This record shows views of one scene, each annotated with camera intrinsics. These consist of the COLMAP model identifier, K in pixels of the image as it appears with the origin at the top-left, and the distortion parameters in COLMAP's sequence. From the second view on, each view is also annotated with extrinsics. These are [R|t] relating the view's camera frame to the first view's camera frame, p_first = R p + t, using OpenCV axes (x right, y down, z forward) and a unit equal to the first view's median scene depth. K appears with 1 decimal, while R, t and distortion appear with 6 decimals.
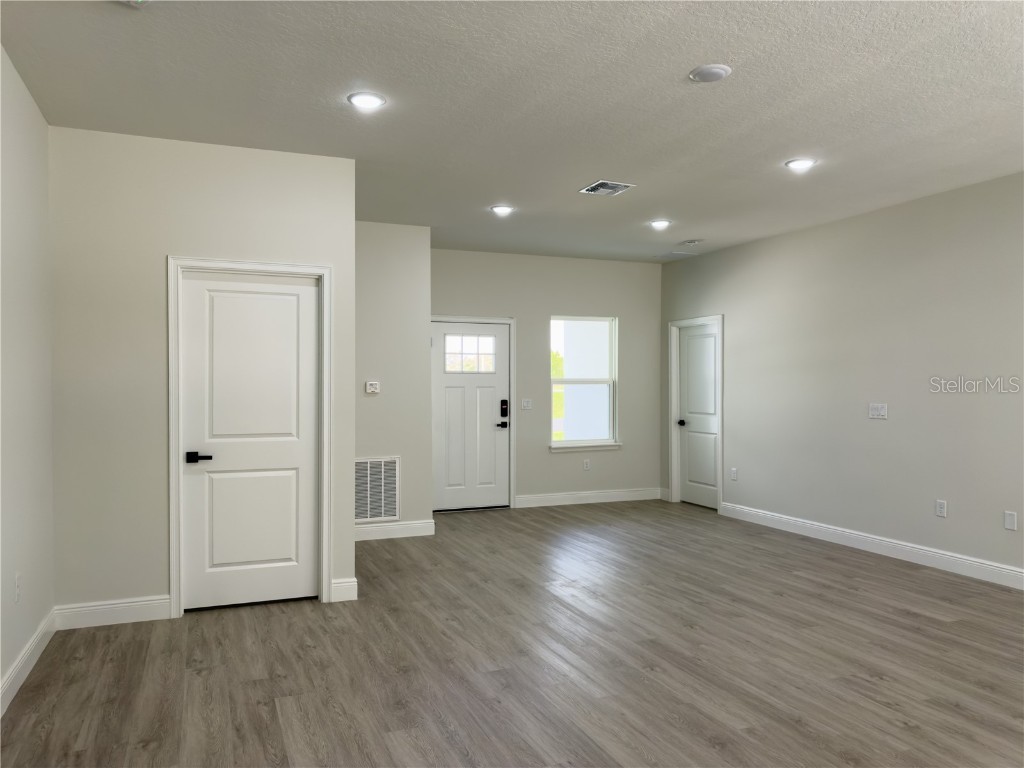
lens RADIAL K [[754.8, 0, 512.0], [0, 754.8, 384.0], [0, 0, 1]] dist [0.025196, -0.047901]
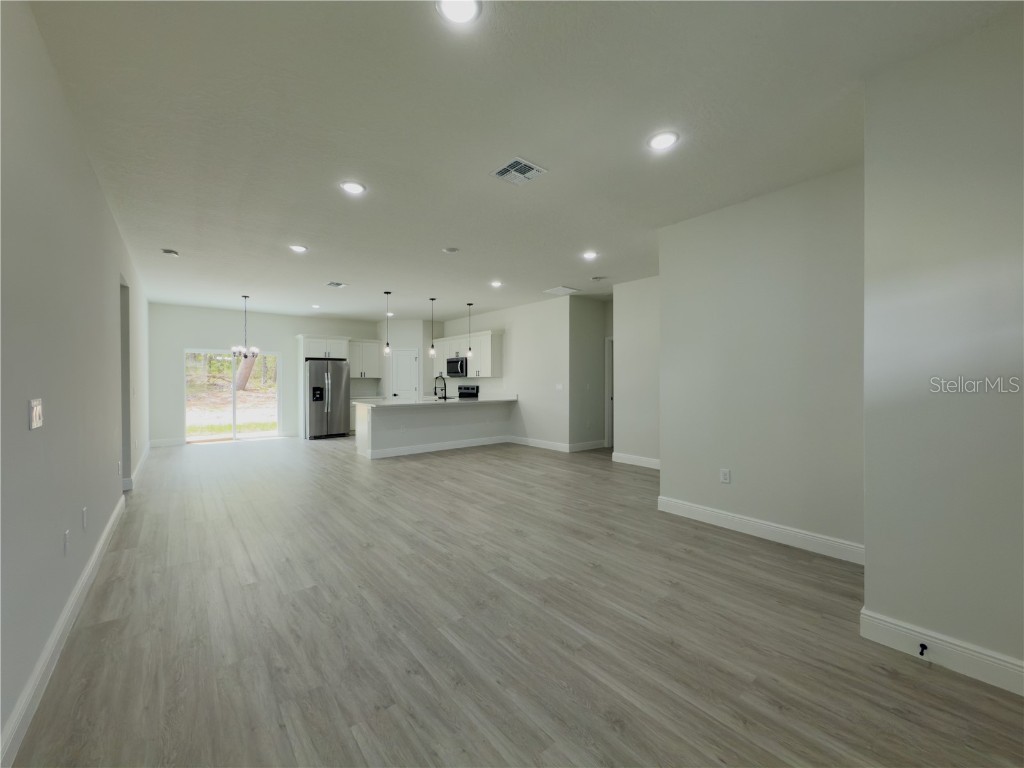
lens RADIAL K [[416.3, 0, 512.0], [0, 416.3, 384.0], [0, 0, 1]] dist [-0.000083, 0.000030]
pose [[-0.962003, 0.002112, -0.273031, 0.252946], [0.000890, 0.999989, 0.004602, 0.015295], [0.273038, 0.004184, -0.961994, 1.364530]]
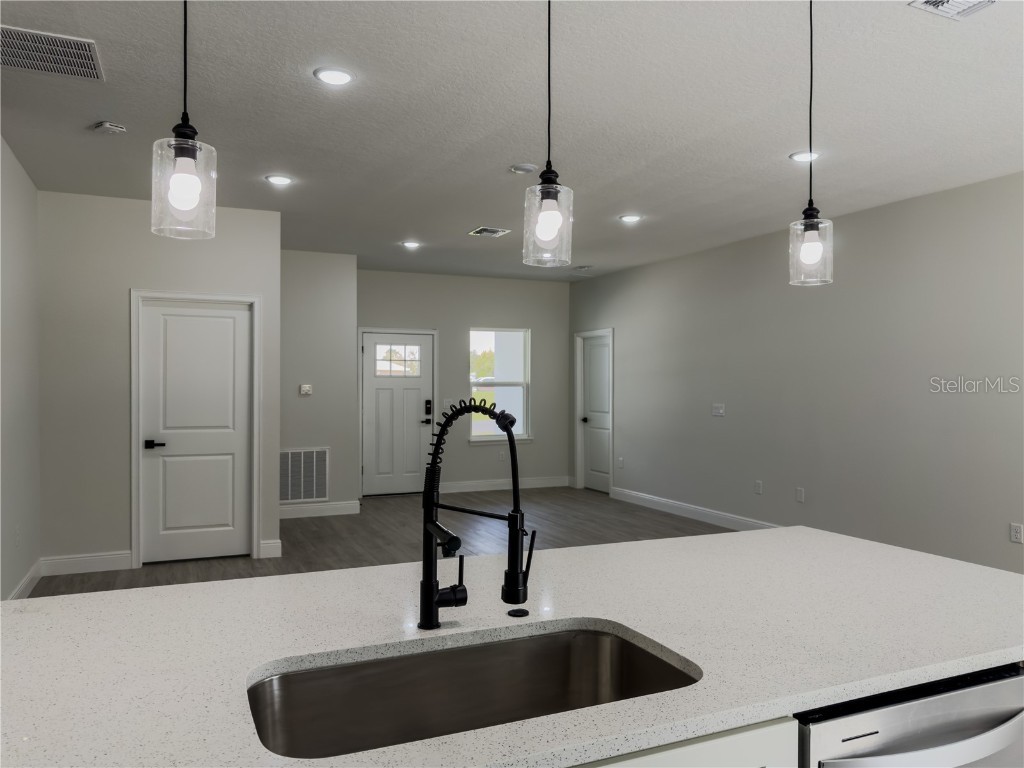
lens RADIAL K [[738.5, 0, 512.0], [0, 738.5, 384.0], [0, 0, 1]] dist [-0.002629, -0.004883]
pose [[0.998974, 0.002980, 0.045187, 0.097708], [-0.002977, 0.999996, -0.000124, -0.005526], [-0.045187, -0.000011, 0.998979, -0.200825]]
